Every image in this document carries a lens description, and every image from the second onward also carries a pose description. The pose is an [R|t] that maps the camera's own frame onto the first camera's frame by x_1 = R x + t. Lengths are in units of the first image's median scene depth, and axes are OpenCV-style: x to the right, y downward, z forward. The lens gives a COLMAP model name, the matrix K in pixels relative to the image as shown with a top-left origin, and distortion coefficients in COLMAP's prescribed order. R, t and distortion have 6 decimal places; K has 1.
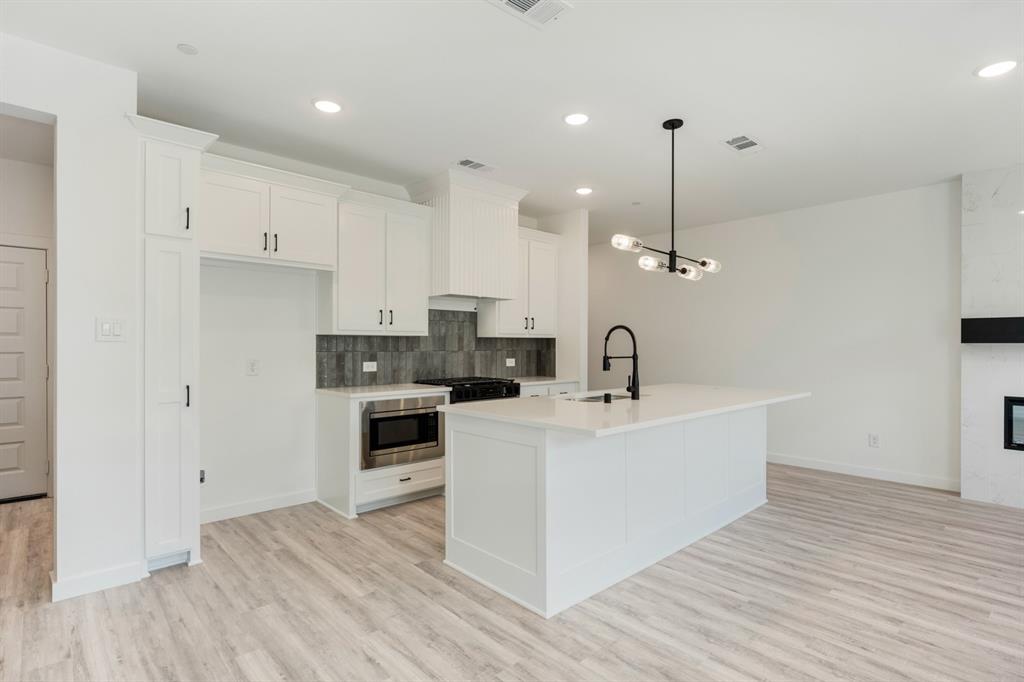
lens RADIAL K [[506.7, 0, 512.9], [0, 506.7, 344.5], [0, 0, 1]] dist [-0.003287, 0.000710]
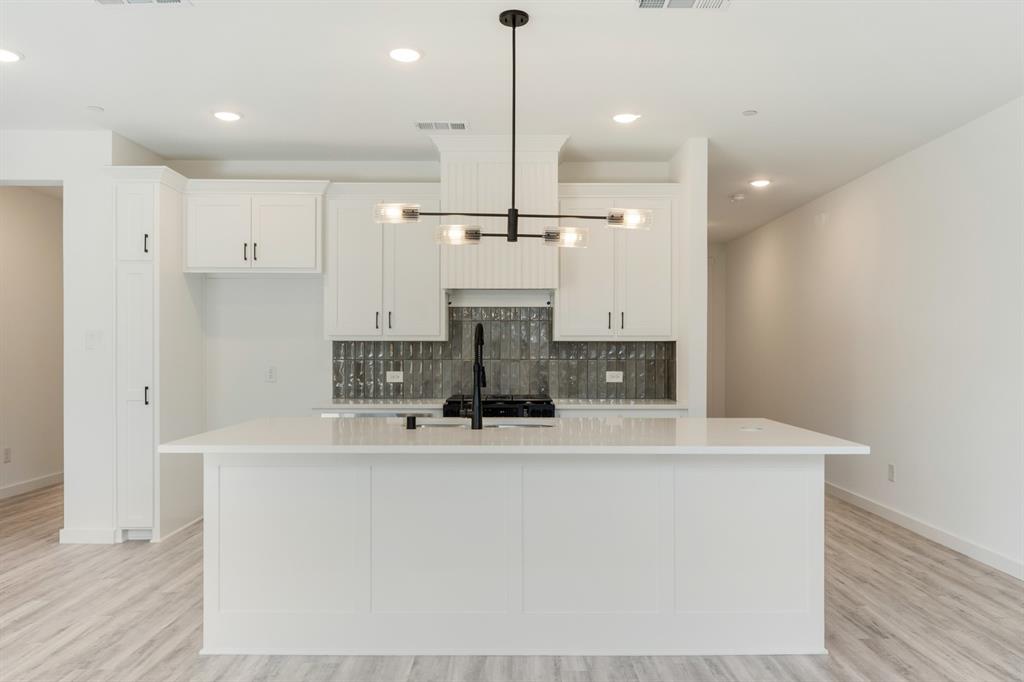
lens RADIAL K [[719.4, 0, 515.5], [0, 719.4, 351.2], [0, 0, 1]] dist [0.000068, 0.002099]
pose [[0.737318, -0.002575, -0.675541, 0.900091], [0.001602, 0.999997, -0.002063, 0.003158], [0.675544, 0.000438, 0.737319, 0.288455]]
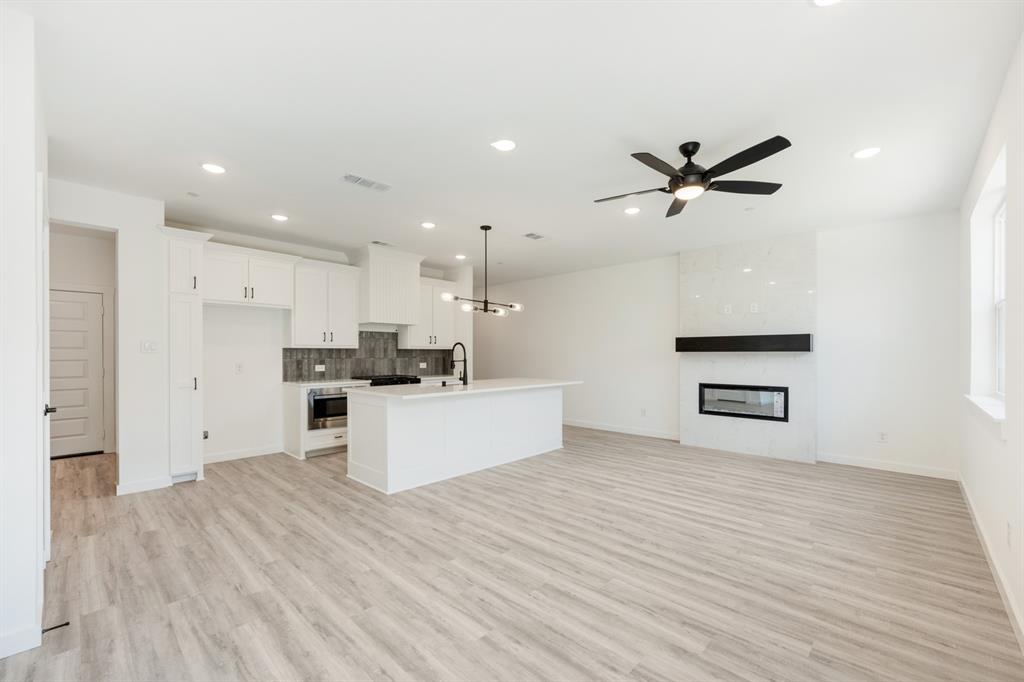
lens RADIAL K [[415.1, 0, 515.1], [0, 415.1, 353.4], [0, 0, 1]] dist [-0.002141, -0.000448]
pose [[0.997795, -0.003599, 0.066277, 0.301553], [0.003619, 0.999993, -0.000177, 0.000493], [-0.066276, 0.000416, 0.997801, -0.414999]]
